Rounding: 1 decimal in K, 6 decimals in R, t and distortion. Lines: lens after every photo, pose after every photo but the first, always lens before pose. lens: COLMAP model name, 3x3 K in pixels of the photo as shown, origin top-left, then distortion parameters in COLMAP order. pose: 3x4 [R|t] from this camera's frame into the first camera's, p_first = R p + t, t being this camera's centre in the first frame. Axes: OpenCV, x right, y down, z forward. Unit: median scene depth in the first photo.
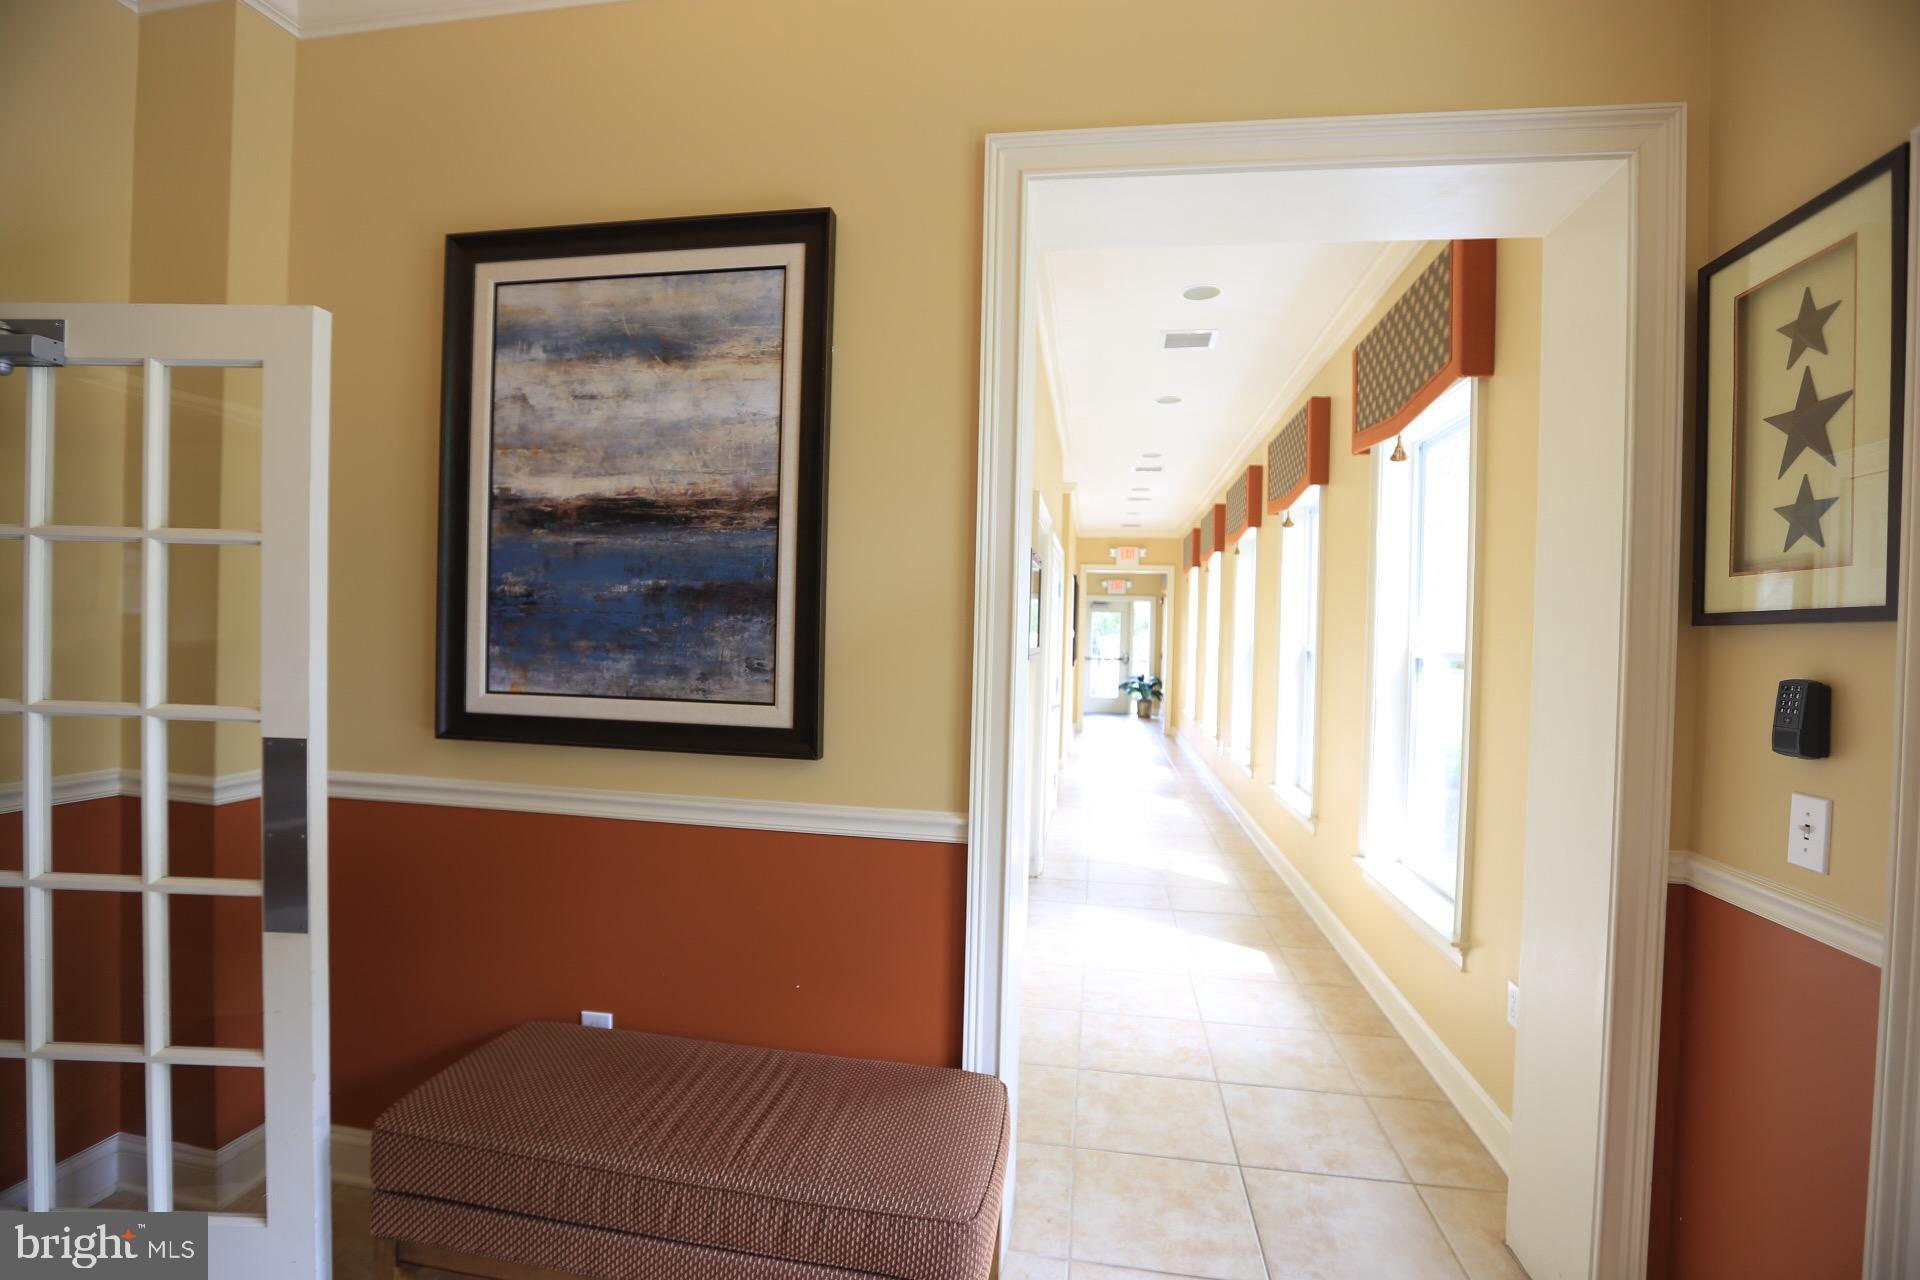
lens RADIAL K [[860.3, 0, 952.8], [0, 860.3, 642.2], [0, 0, 1]] dist [-0.039908, 0.005351]
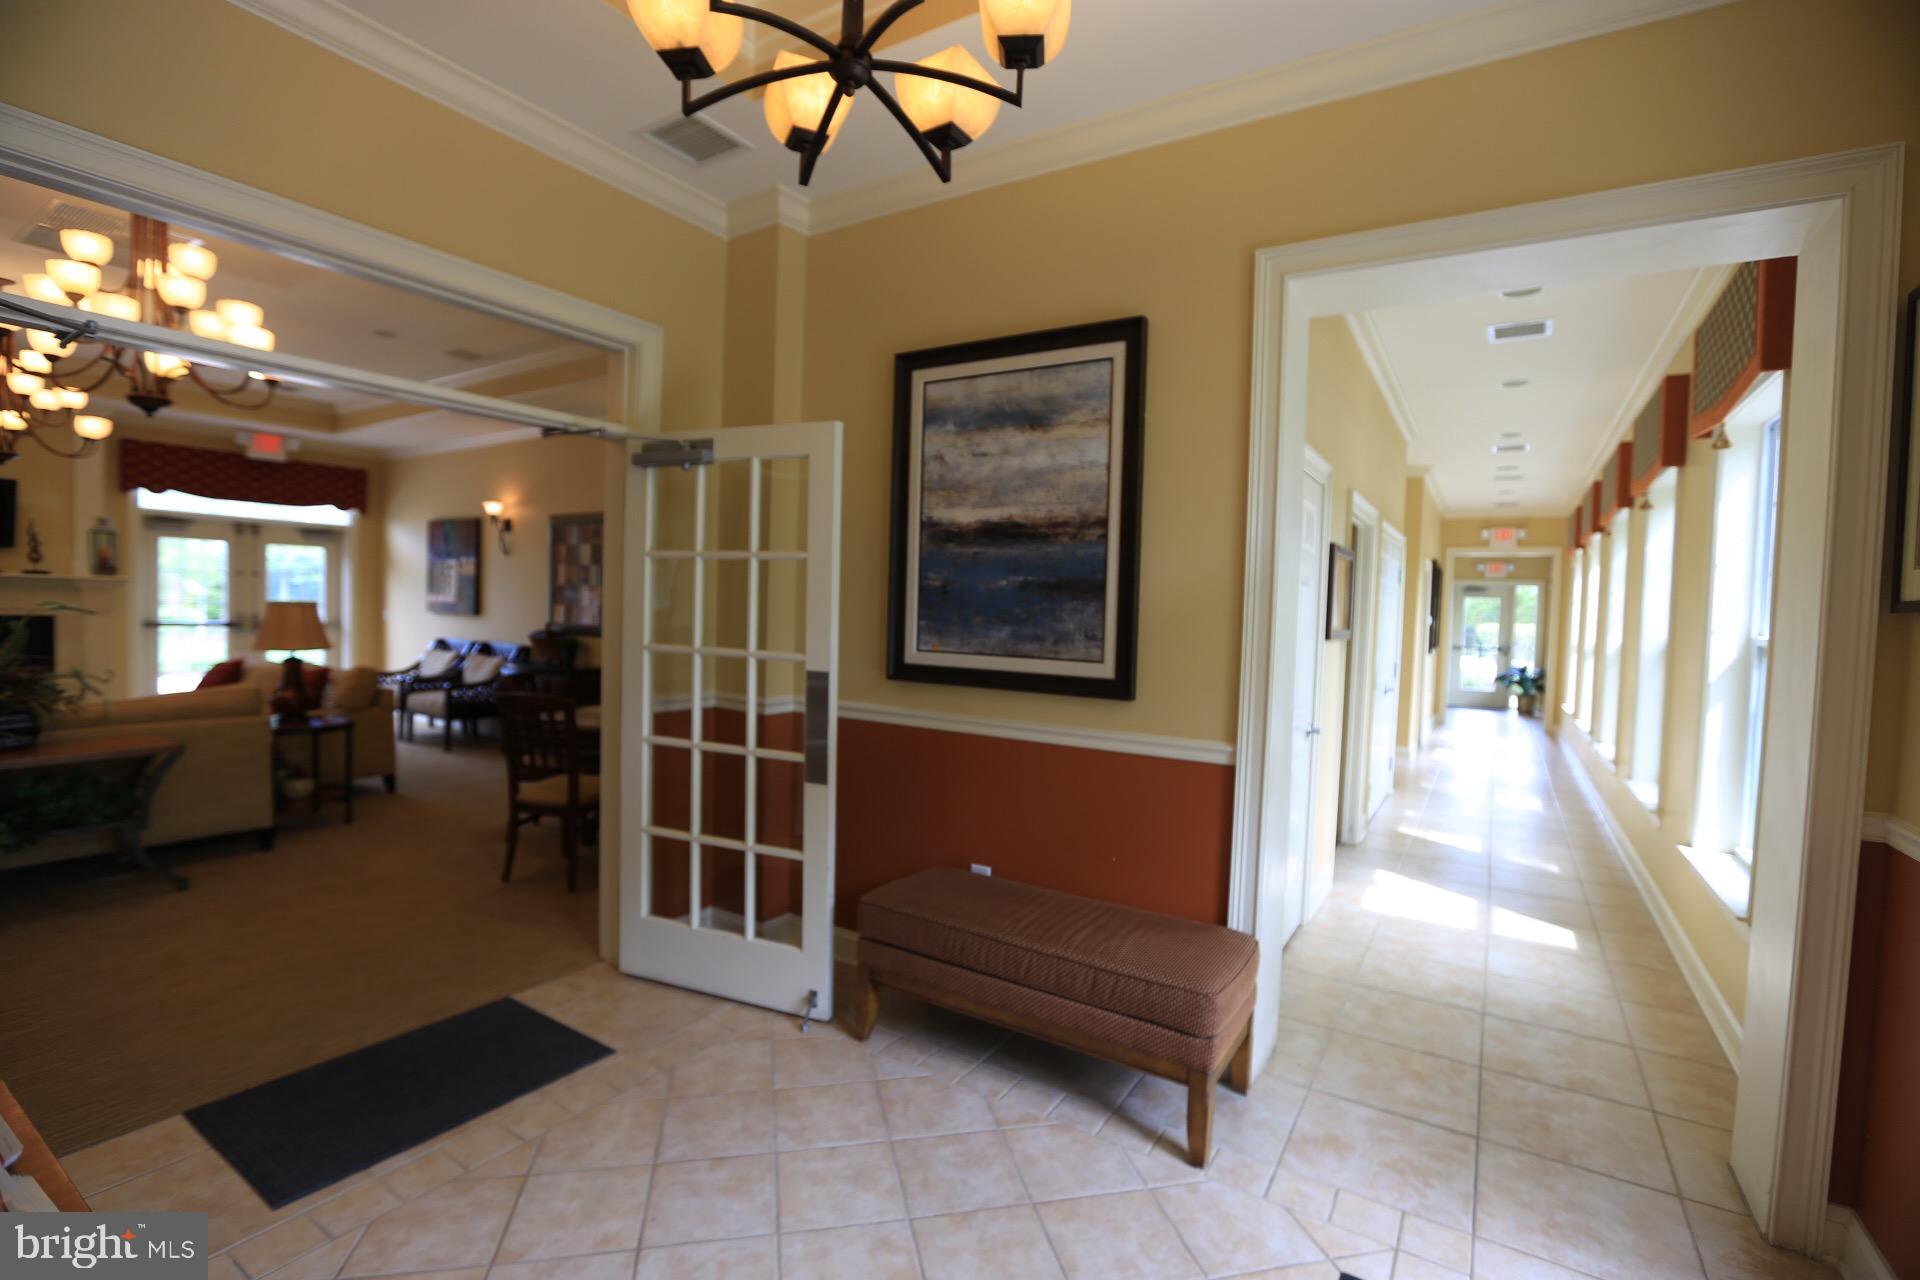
lens RADIAL K [[860.3, 0, 954.4], [0, 860.3, 643.6], [0, 0, 1]] dist [-0.039908, 0.005351]
pose [[0.918615, 0.020784, -0.394606, 0.130292], [-0.013079, 0.999668, 0.022206, 0.011006], [0.394936, -0.015237, 0.918582, -0.414143]]
